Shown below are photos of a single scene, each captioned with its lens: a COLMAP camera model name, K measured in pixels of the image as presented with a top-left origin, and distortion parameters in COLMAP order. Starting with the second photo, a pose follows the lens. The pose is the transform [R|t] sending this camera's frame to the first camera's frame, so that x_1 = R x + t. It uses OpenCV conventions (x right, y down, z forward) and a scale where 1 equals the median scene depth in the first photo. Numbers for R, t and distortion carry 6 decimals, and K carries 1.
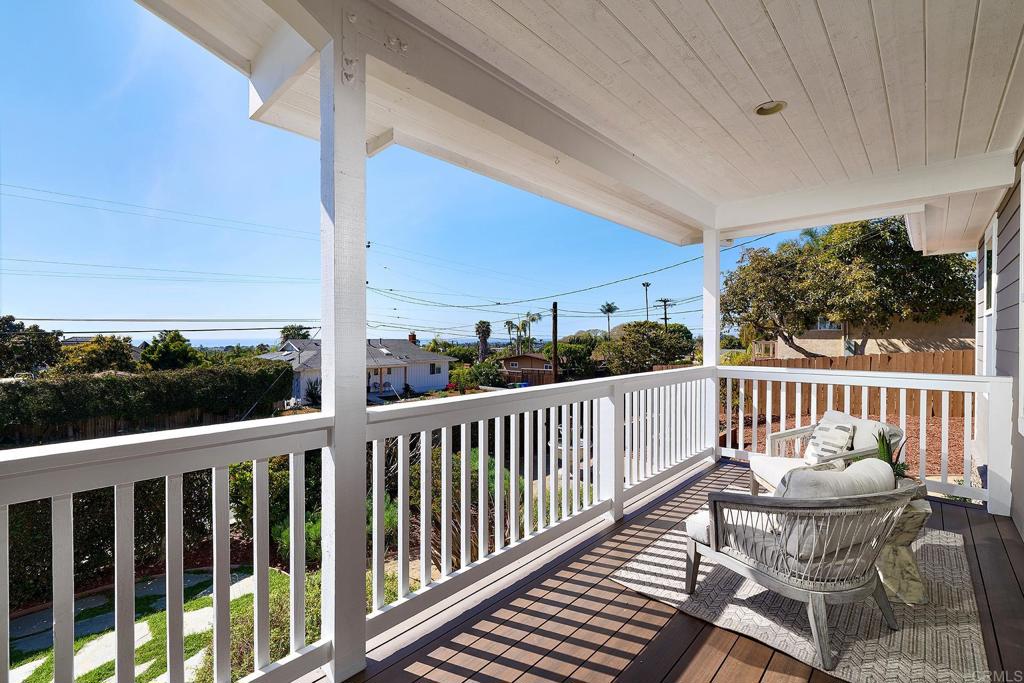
lens RADIAL K [[437.9, 0, 512.0], [0, 437.9, 341.5], [0, 0, 1]] dist [-0.021127, -0.000114]
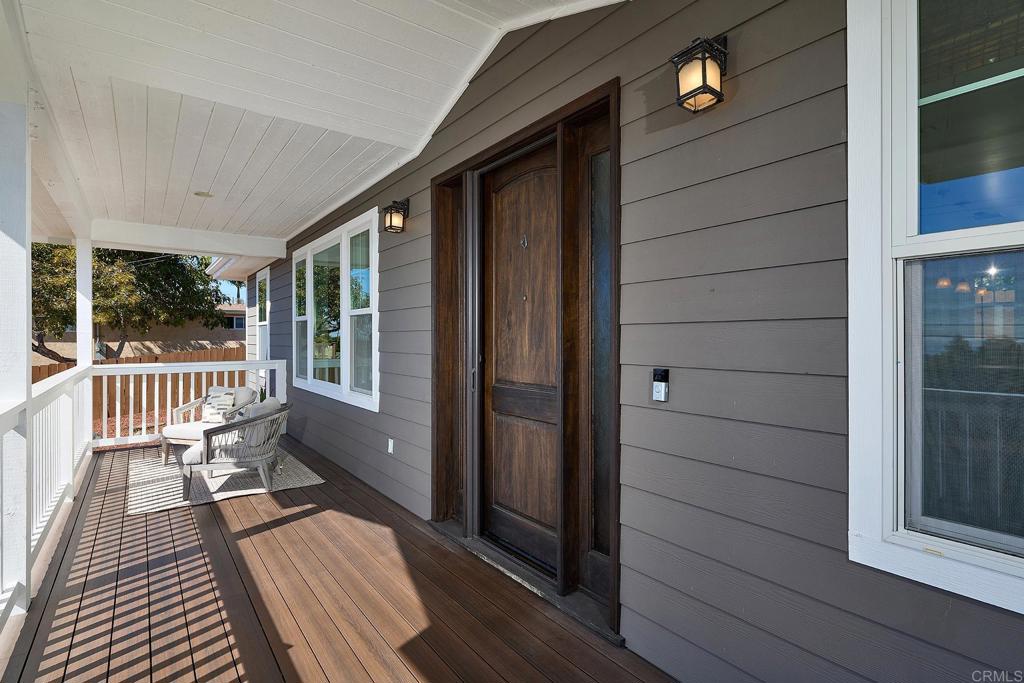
lens RADIAL K [[491.6, 0, 512.0], [0, 491.6, 341.5], [0, 0, 1]] dist [0.000523, 0.000023]
pose [[0.158248, -0.006547, 0.987378, -0.582425], [0.014043, 0.999892, 0.004379, 0.005055], [-0.987300, 0.013173, 0.158323, -0.231784]]
